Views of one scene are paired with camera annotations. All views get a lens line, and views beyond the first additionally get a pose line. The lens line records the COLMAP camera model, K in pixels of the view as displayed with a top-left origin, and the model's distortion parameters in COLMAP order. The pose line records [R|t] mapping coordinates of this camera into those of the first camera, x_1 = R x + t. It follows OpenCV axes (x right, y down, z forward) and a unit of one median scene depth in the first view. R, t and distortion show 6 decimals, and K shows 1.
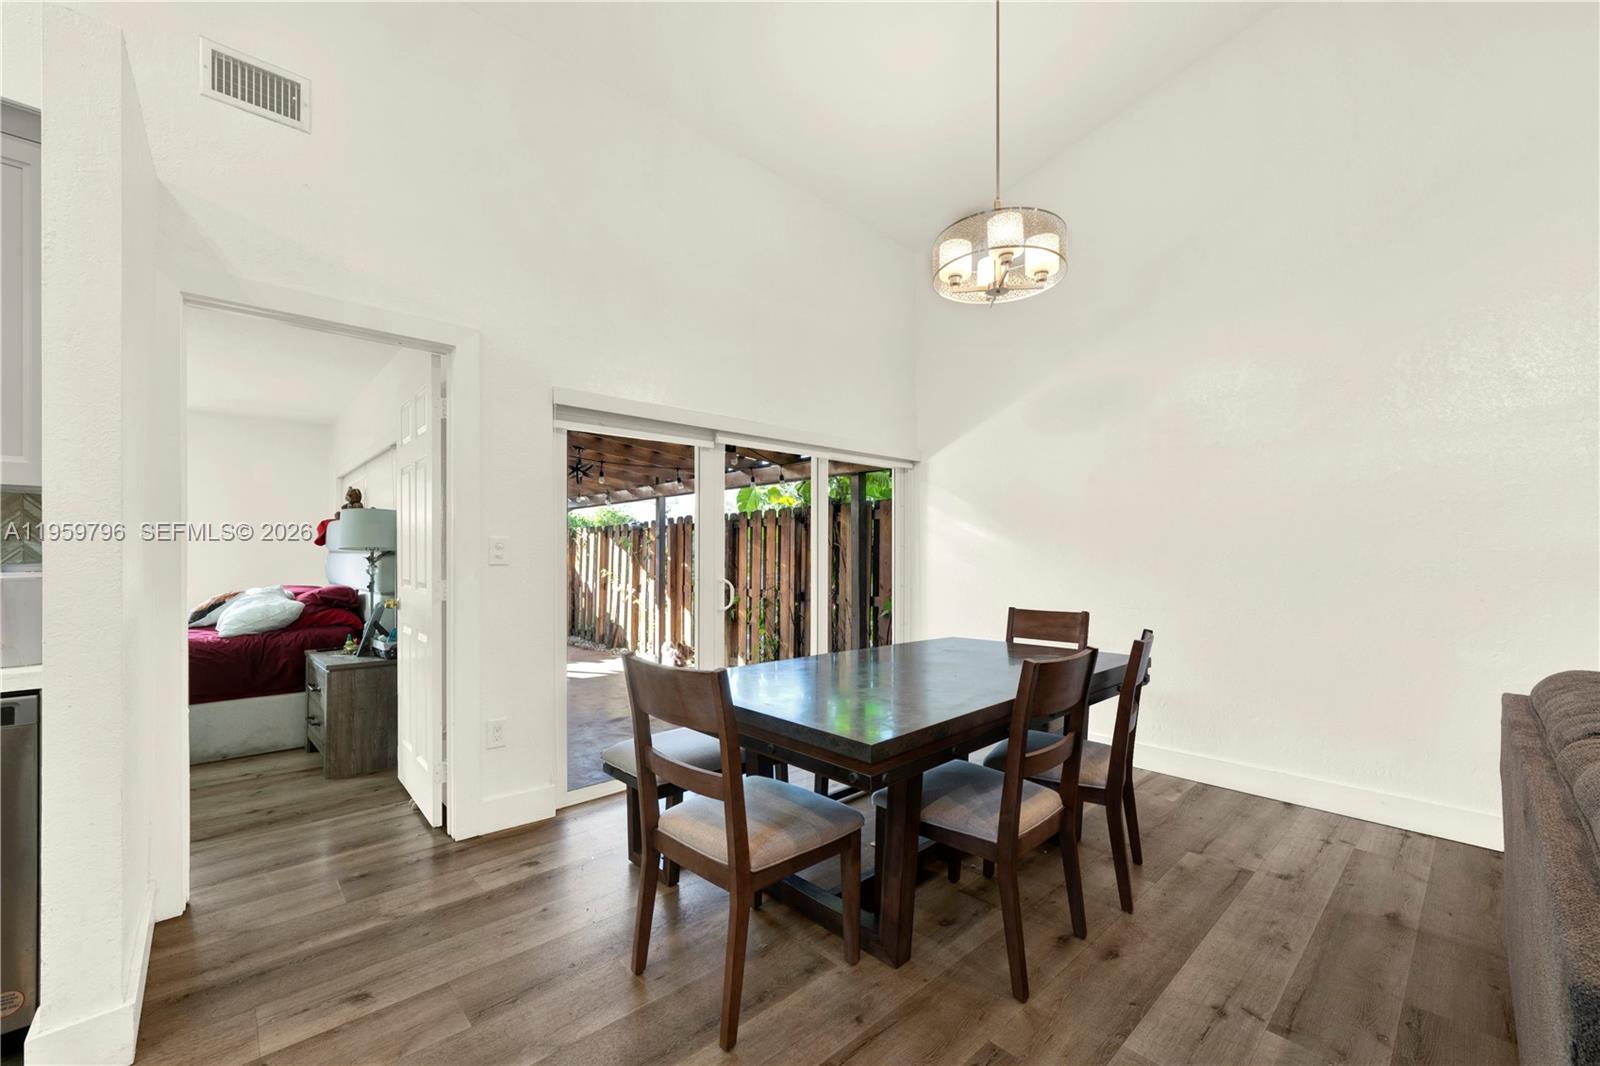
lens RADIAL K [[644.7, 0, 799.2], [0, 644.7, 553.7], [0, 0, 1]] dist [-0.002593, 0.000322]
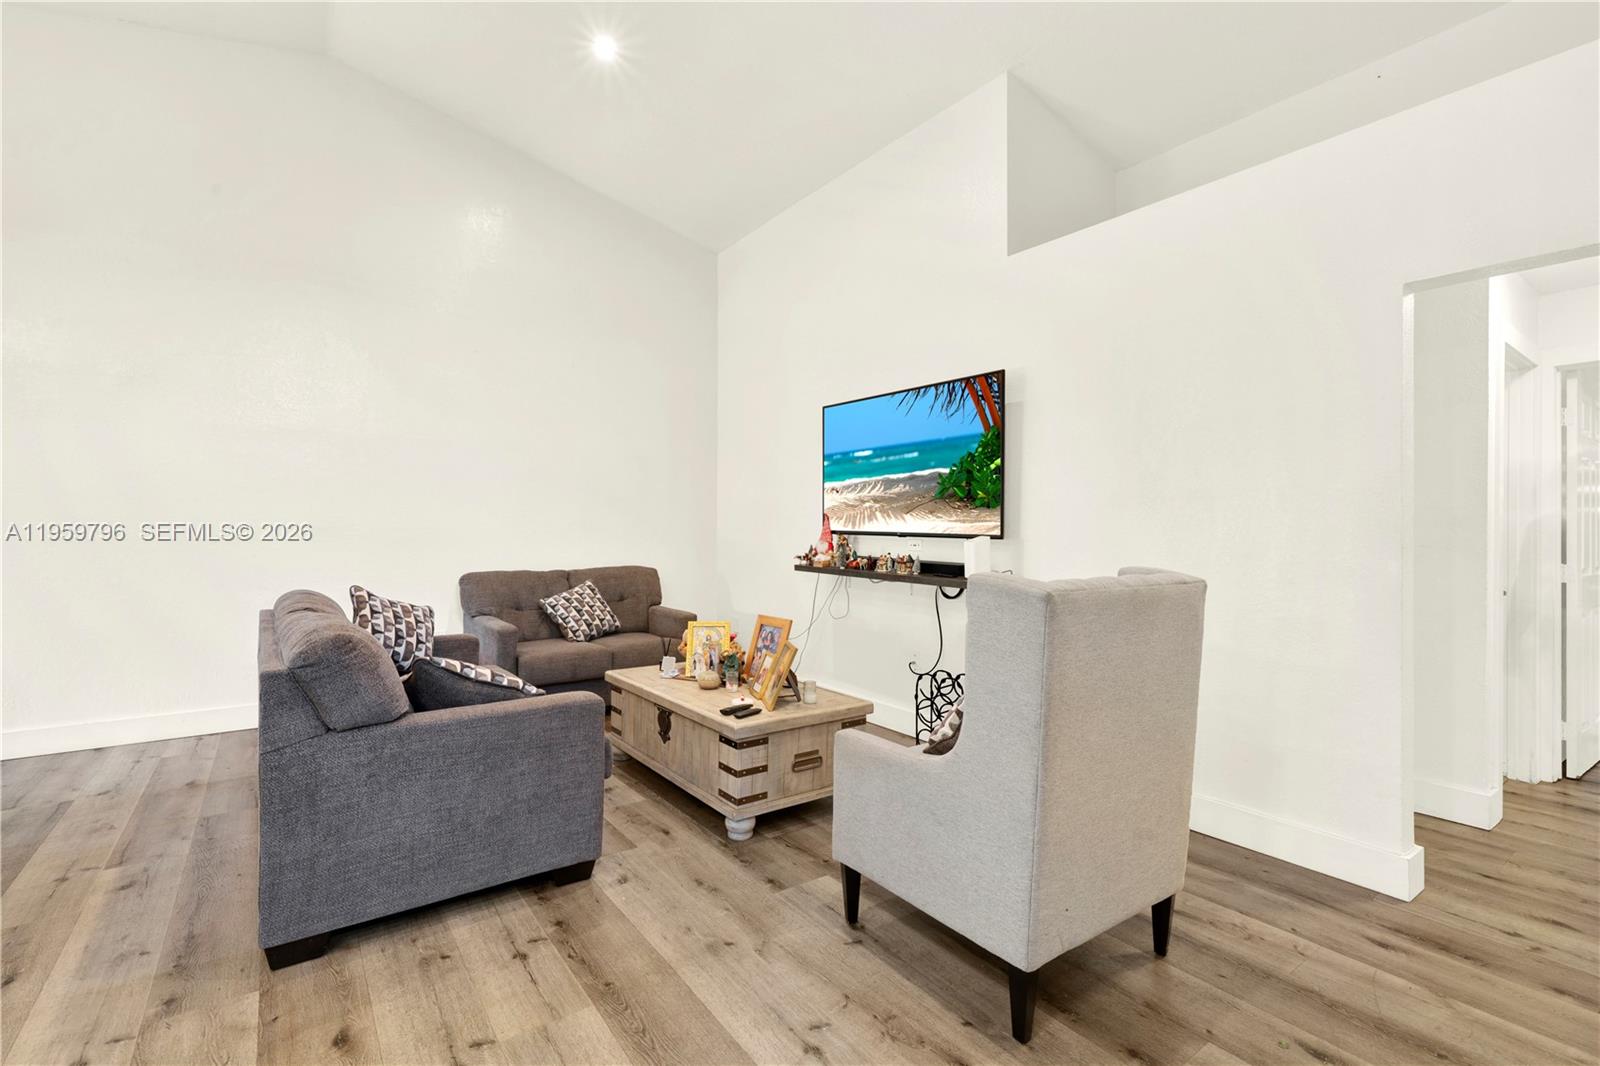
lens RADIAL K [[711.5, 0, 795.0], [0, 711.5, 518.9], [0, 0, 1]] dist [0.001538, 0.000003]
pose [[0.118418, 0.013883, 0.992867, -0.407315], [-0.009049, 0.999876, -0.012902, -0.002326], [-0.992923, -0.007457, 0.118529, -0.421090]]
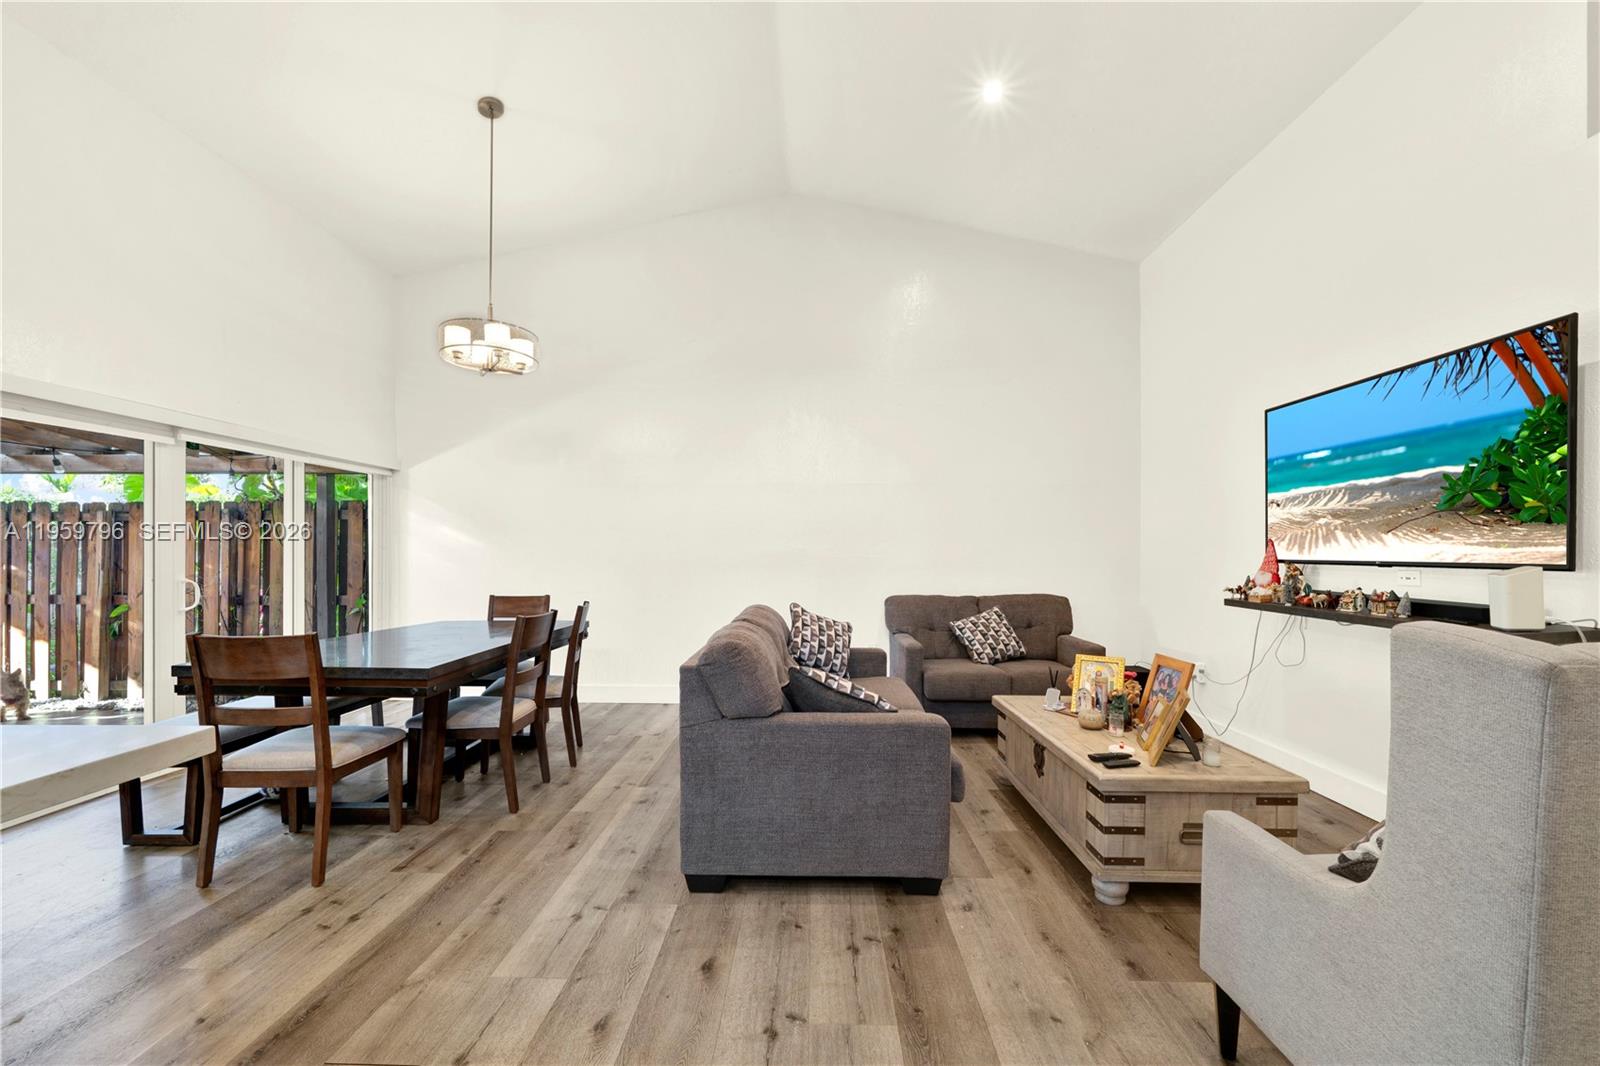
lens RADIAL K [[644.7, 0, 799.2], [0, 644.7, 553.7], [0, 0, 1]] dist [-0.002593, 0.000322]
pose [[0.696029, 0.003172, 0.718007, -0.256393], [-0.003493, 0.999993, -0.001032, -0.002340], [-0.718005, -0.001789, 0.696035, -0.524719]]
